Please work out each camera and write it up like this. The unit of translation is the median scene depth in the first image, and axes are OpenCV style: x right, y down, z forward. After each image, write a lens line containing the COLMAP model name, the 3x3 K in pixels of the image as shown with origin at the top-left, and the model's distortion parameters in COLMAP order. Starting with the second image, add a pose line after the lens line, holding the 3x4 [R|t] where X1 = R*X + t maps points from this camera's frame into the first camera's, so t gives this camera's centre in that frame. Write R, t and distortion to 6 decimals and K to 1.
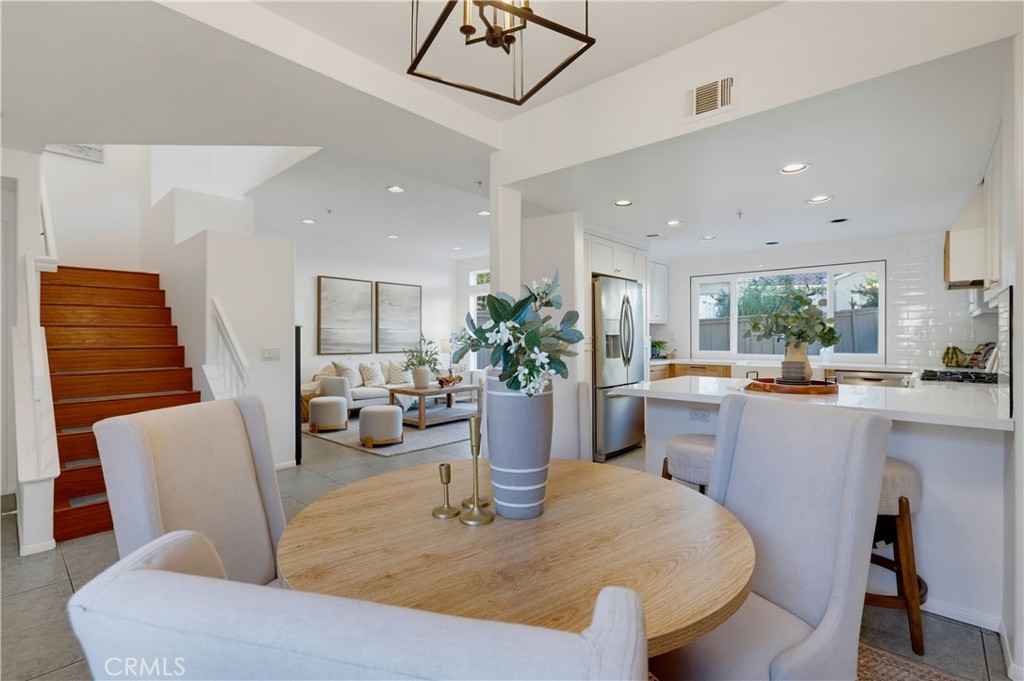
lens RADIAL K [[470.3, 0, 508.0], [0, 470.3, 338.6], [0, 0, 1]] dist [0.000695, 0.000338]
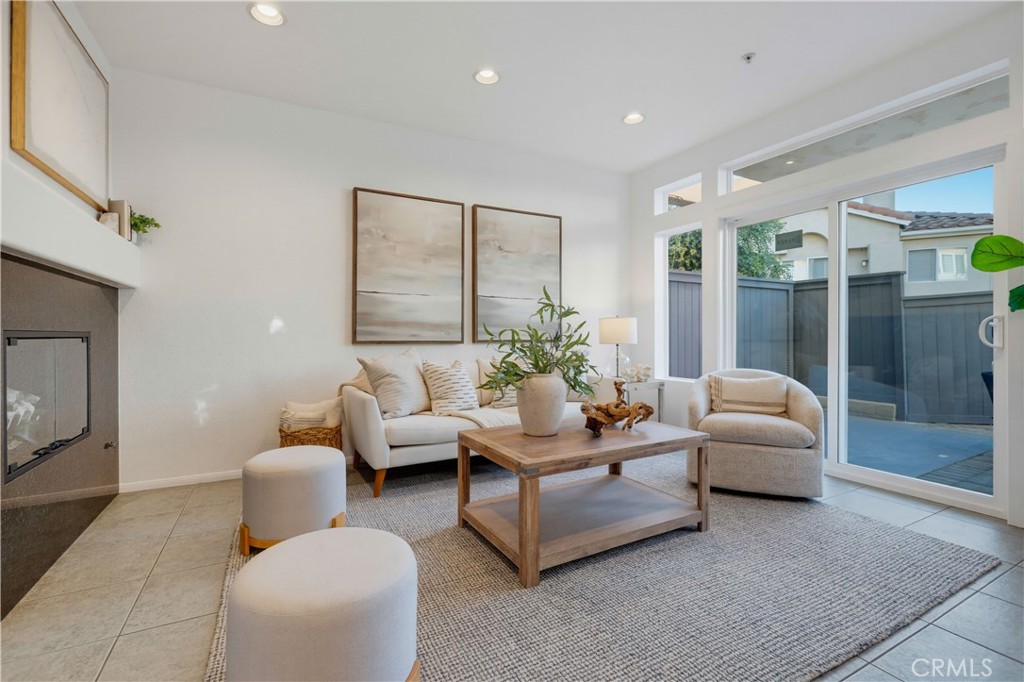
lens RADIAL K [[461.9, 0, 508.9], [0, 461.9, 337.0], [0, 0, 1]] dist [0.001156, 0.000310]
pose [[0.940744, 0.003198, -0.339103, -0.075944], [-0.001326, 0.999983, 0.005752, 0.023947], [0.339115, -0.004961, 0.940732, 0.587116]]
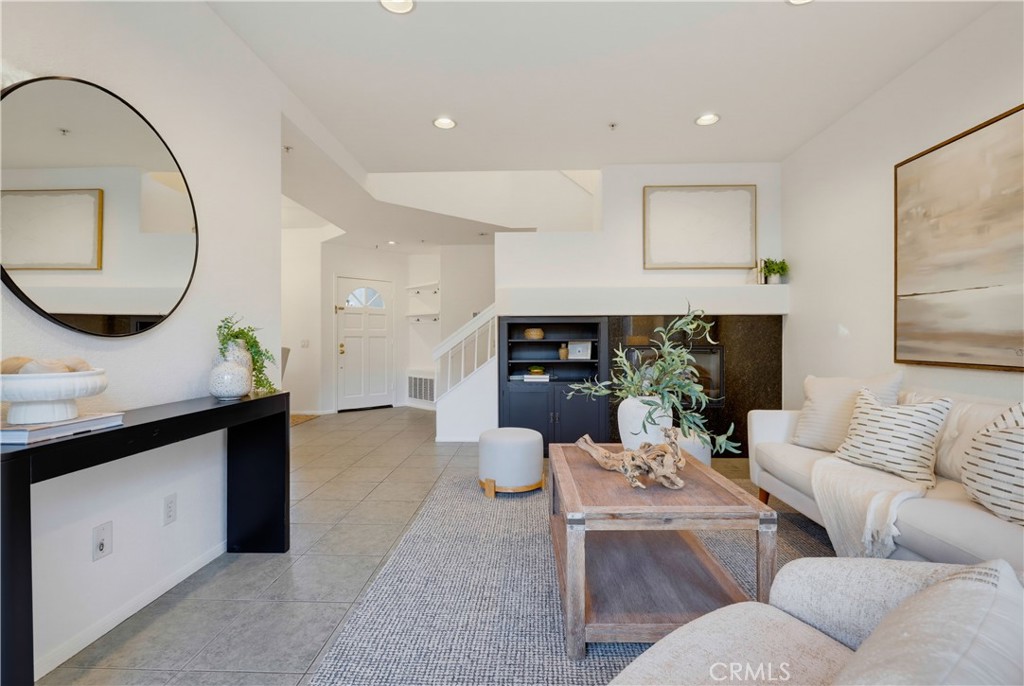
lens RADIAL K [[461.9, 0, 508.9], [0, 461.9, 339.0], [0, 0, 1]] dist [0.001156, 0.000310]
pose [[-0.773557, 0.002334, -0.633722, 0.103034], [0.003646, 0.999993, -0.000767, 0.013138], [0.633716, -0.002904, -0.773560, 1.091676]]
